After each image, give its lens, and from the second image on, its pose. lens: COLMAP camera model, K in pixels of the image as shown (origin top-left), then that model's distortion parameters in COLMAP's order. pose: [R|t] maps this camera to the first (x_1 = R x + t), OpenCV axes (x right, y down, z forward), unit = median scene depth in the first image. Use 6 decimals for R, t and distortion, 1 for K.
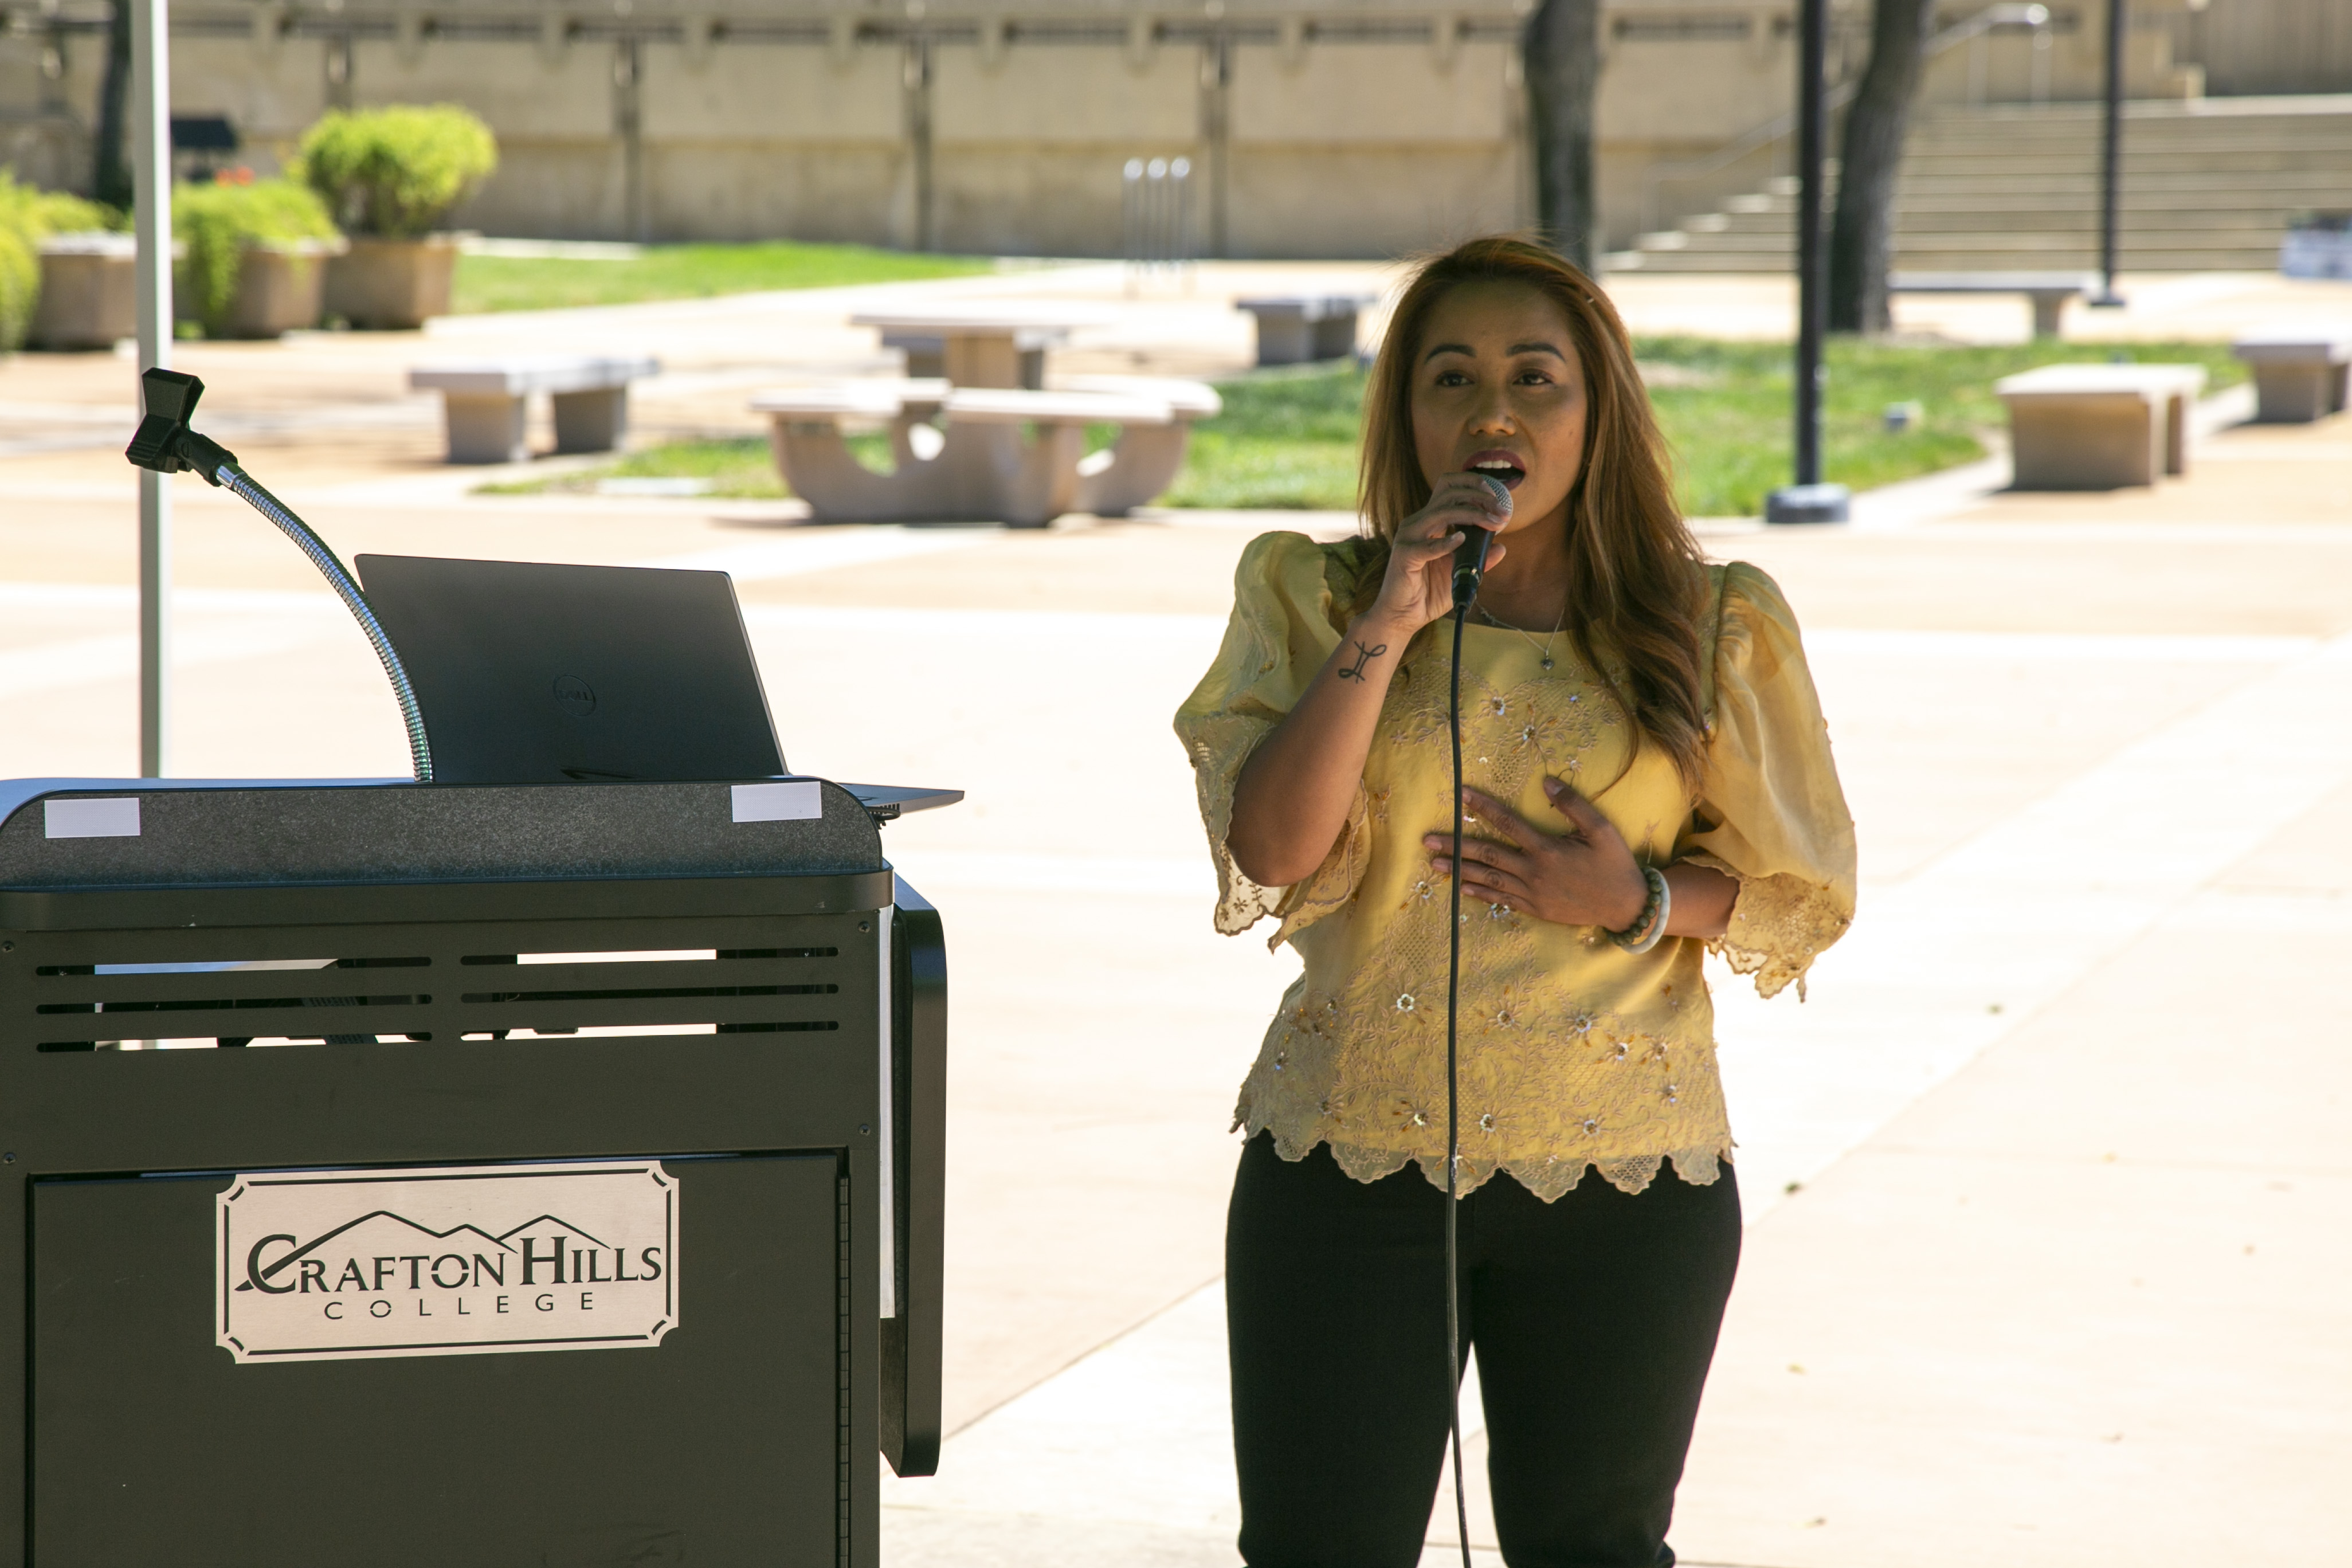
lens RADIAL K [[6664.7, 0, 1176.0], [0, 6664.7, 784.0], [0, 0, 1]] dist [0.660646, 0.385419]
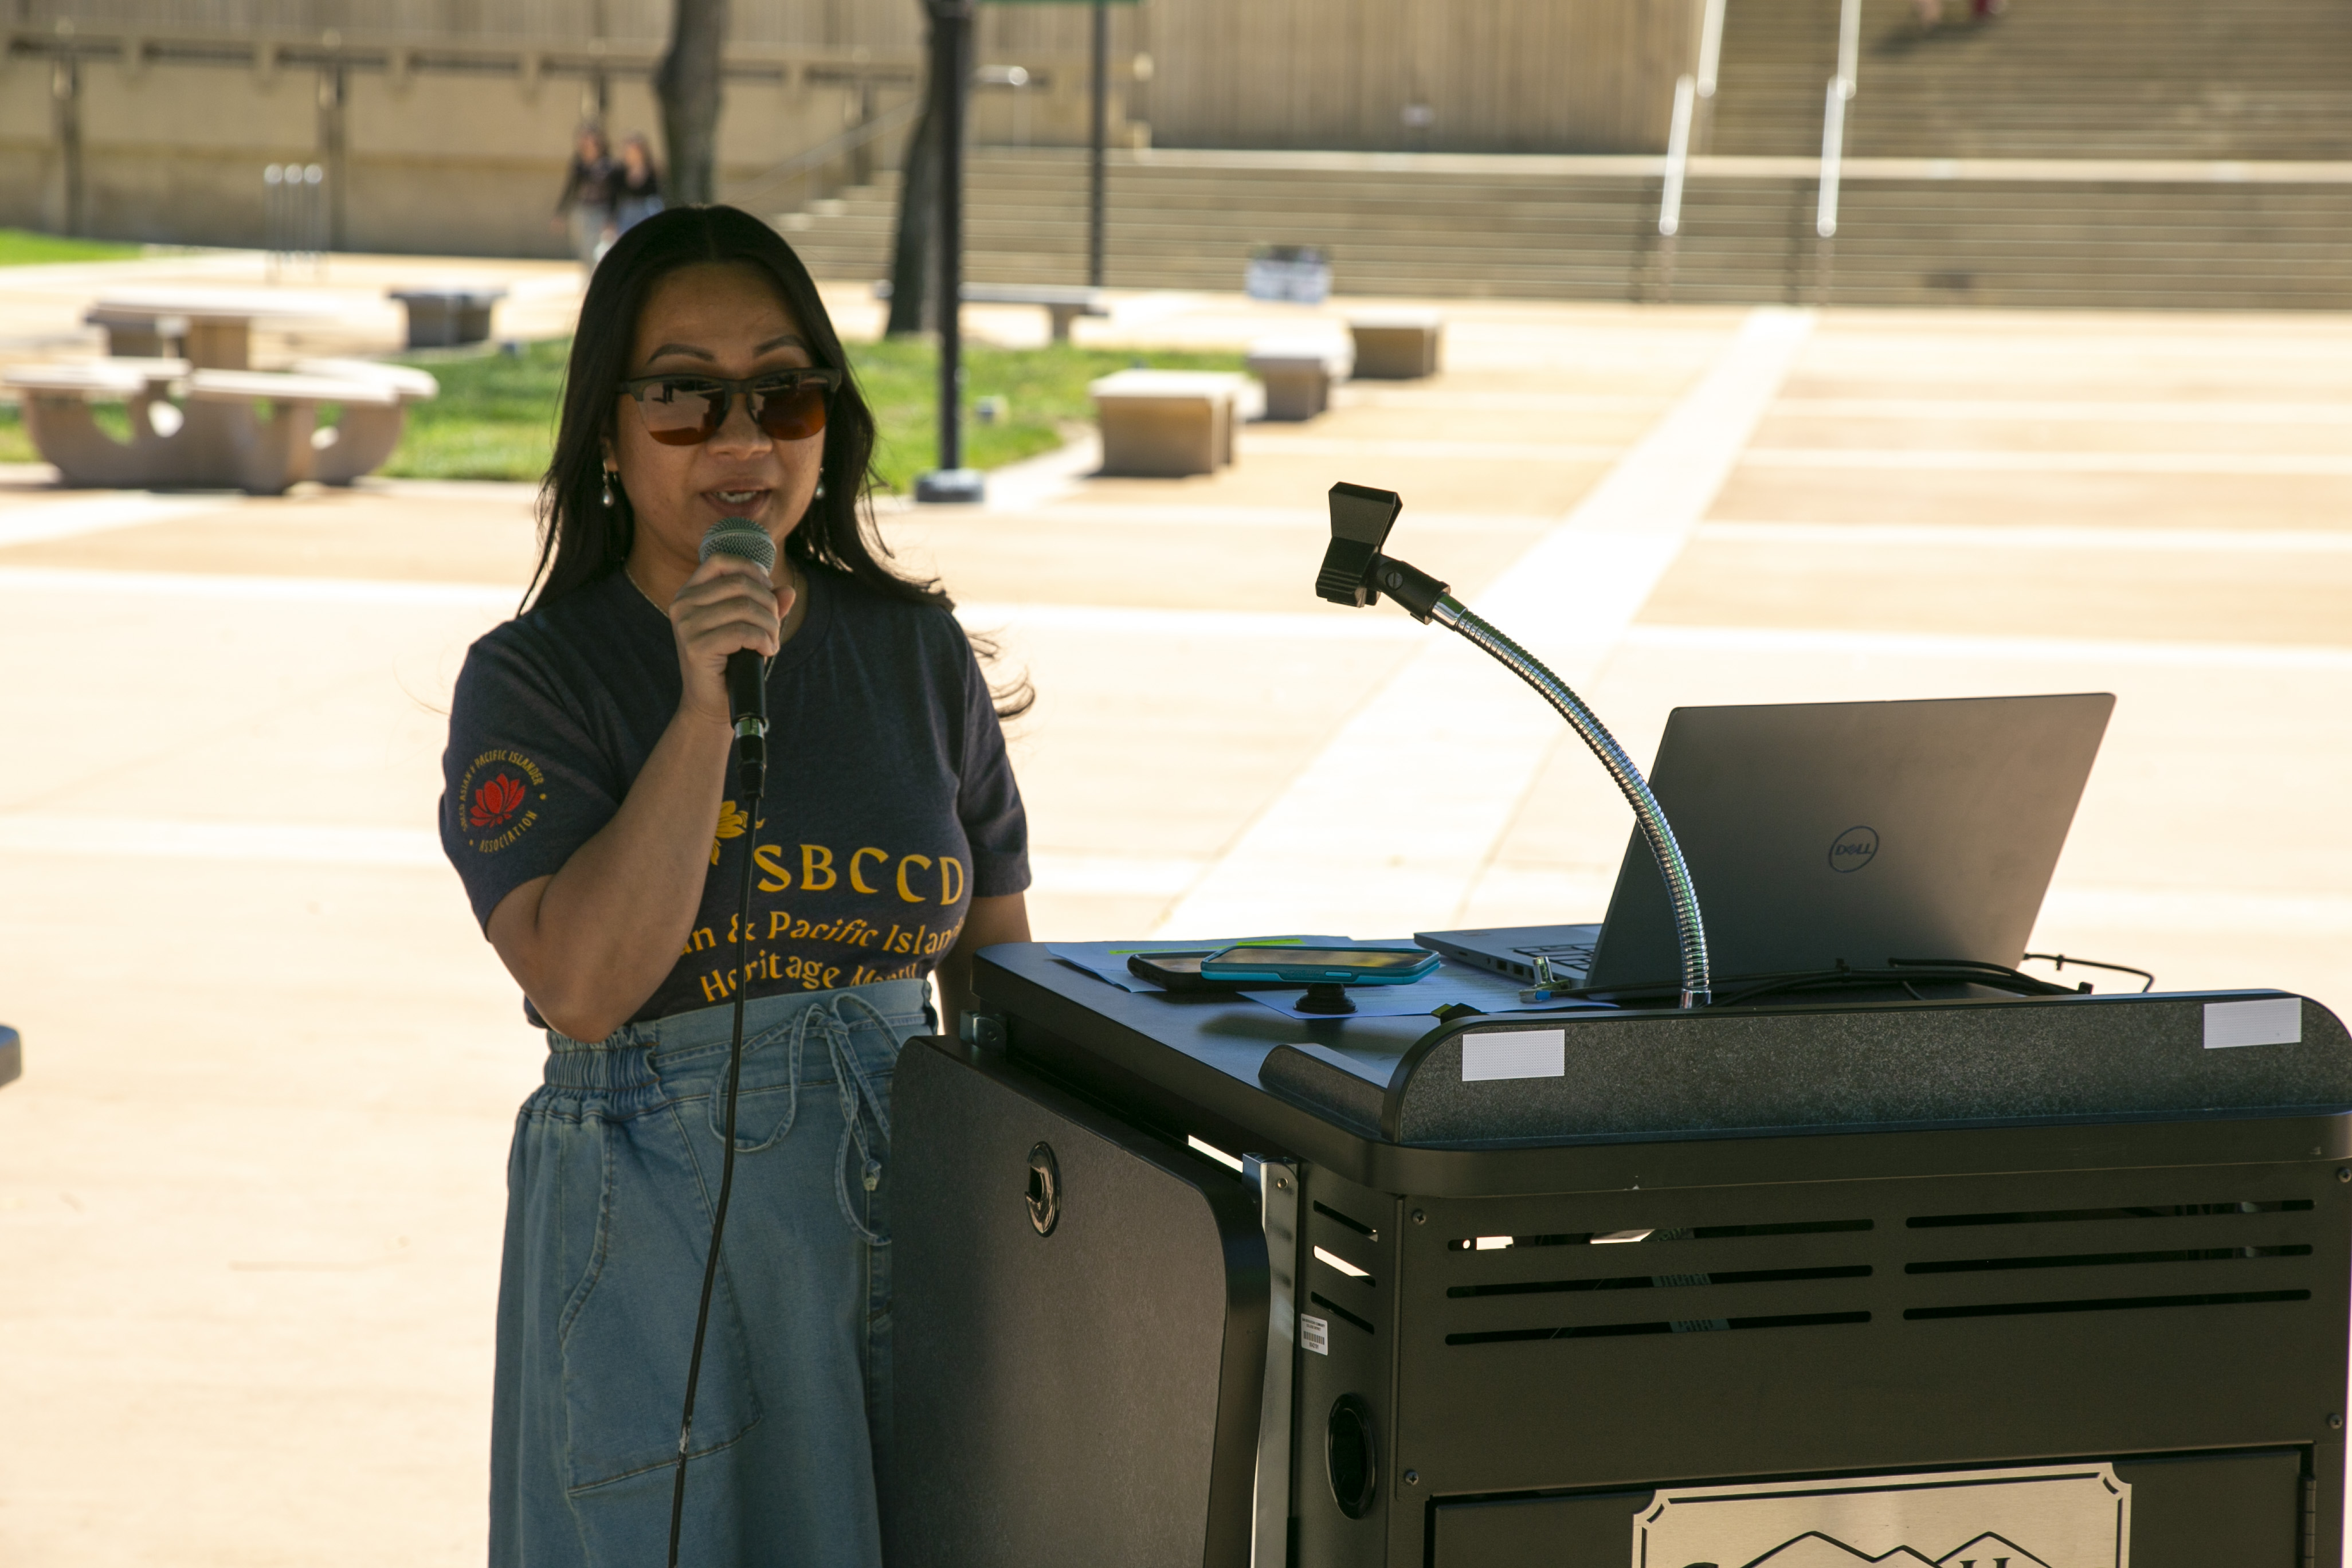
lens RADIAL K [[5438.8, 0, 1176.0], [0, 5438.8, 784.0], [0, 0, 1]] dist [0.366119, 0.556347]
pose [[0.981584, -0.000373, 0.191029, -0.044511], [-0.002943, 0.999850, 0.017076, -0.005273], [-0.191007, -0.017324, 0.981436, 0.050791]]
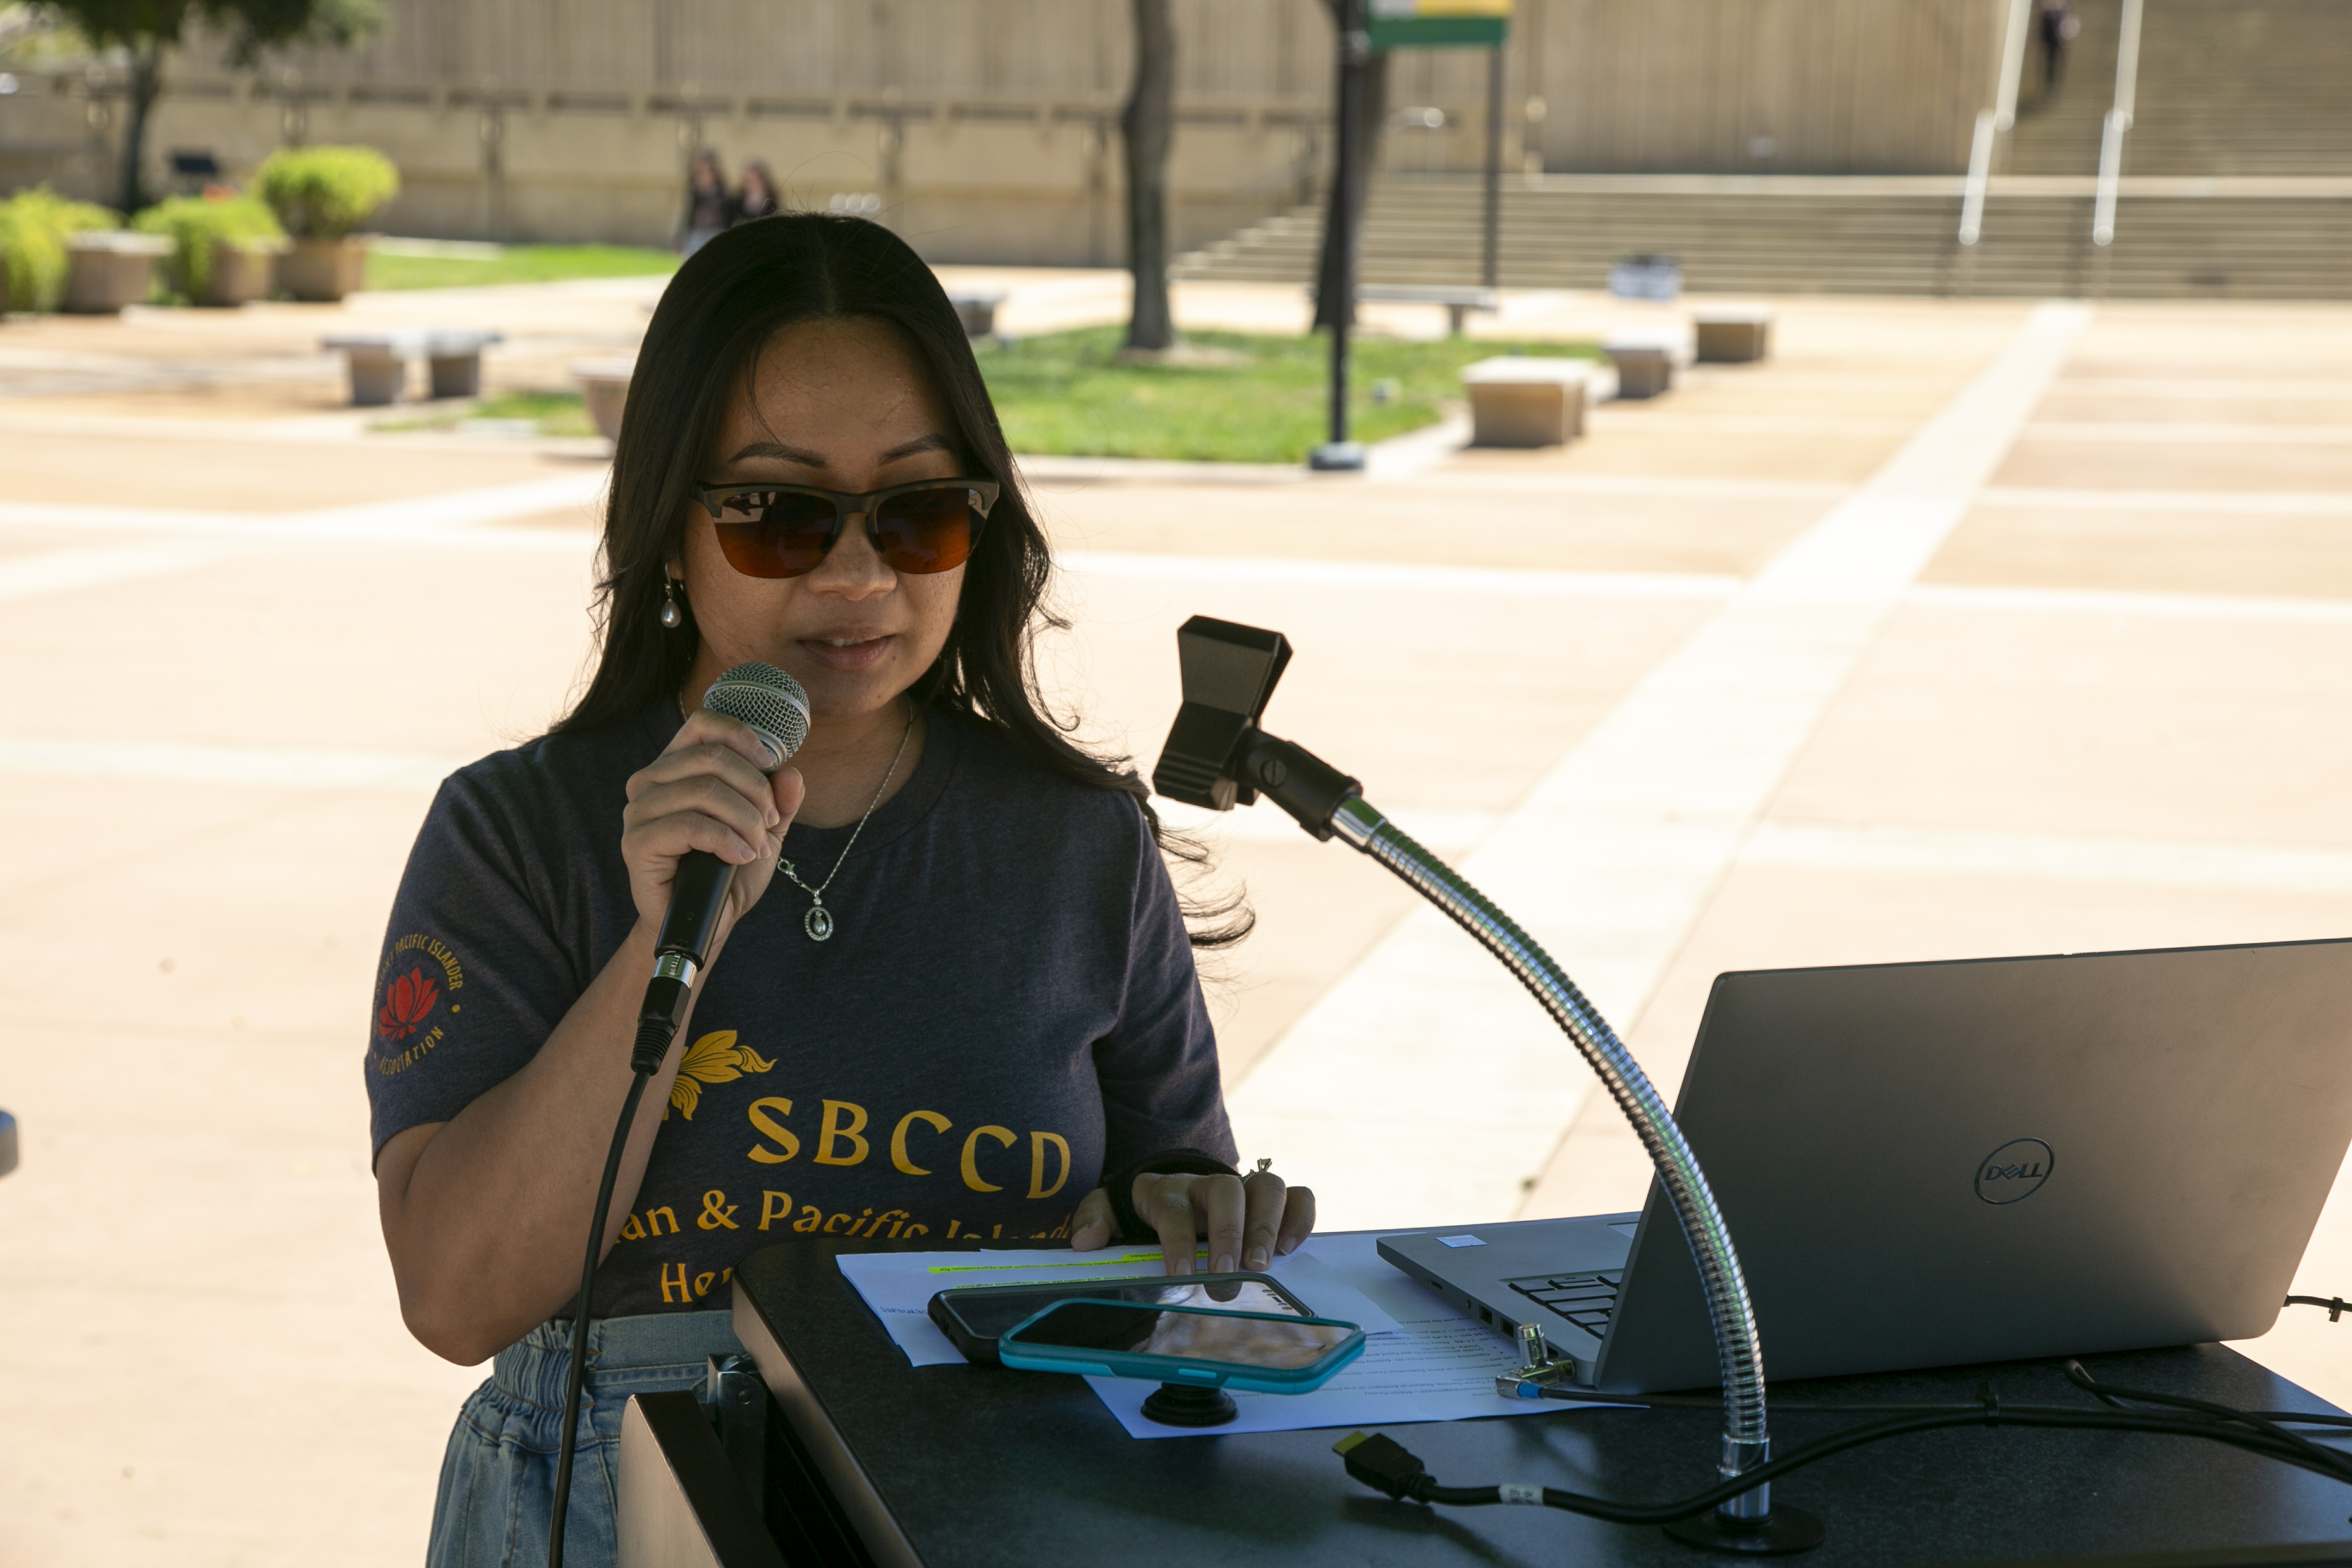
lens RADIAL K [[3959.9, 0, 1119.4], [0, 3959.9, 788.9], [0, 0, 1]] dist [0.250600, -0.057367]
pose [[0.997301, 0.010162, 0.072722, -0.009324], [-0.014086, 0.998460, 0.053652, -0.014919], [-0.072064, -0.054532, 0.995908, 0.156758]]
